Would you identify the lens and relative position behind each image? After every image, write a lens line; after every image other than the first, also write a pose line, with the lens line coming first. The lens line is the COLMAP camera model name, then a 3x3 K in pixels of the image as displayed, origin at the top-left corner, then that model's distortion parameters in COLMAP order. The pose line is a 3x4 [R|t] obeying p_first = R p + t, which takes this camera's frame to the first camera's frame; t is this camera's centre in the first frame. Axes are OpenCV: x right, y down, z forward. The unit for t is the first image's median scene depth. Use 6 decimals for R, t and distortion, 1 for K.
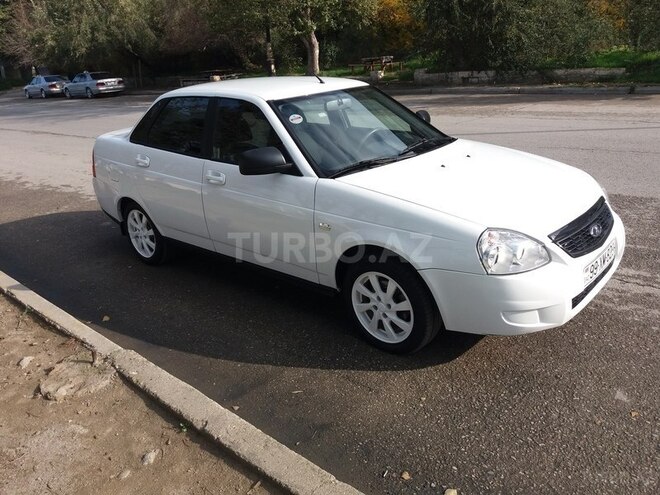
lens RADIAL K [[539.4, 0, 315.9], [0, 539.4, 249.0], [0, 0, 1]] dist [0.035262, -0.071472]
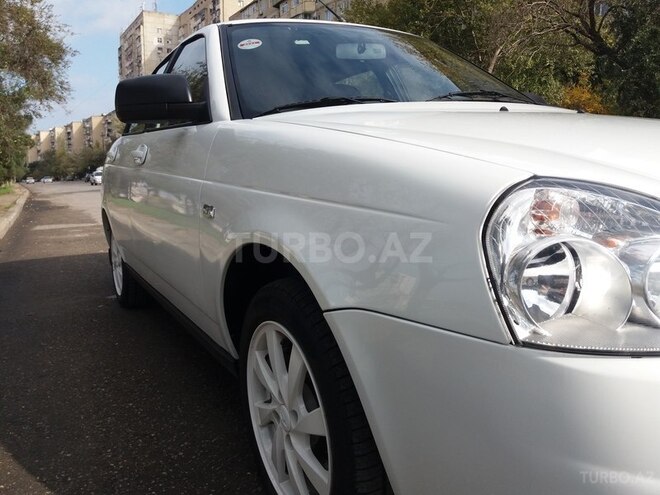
lens RADIAL K [[539.4, 0, 334.5], [0, 539.4, 242.8], [0, 0, 1]] dist [0.035262, -0.071472]
pose [[0.946642, 0.088379, -0.309933, 0.294056], [-0.151491, 0.970826, -0.185870, 0.058853], [0.284464, 0.222904, 0.932413, 0.681824]]
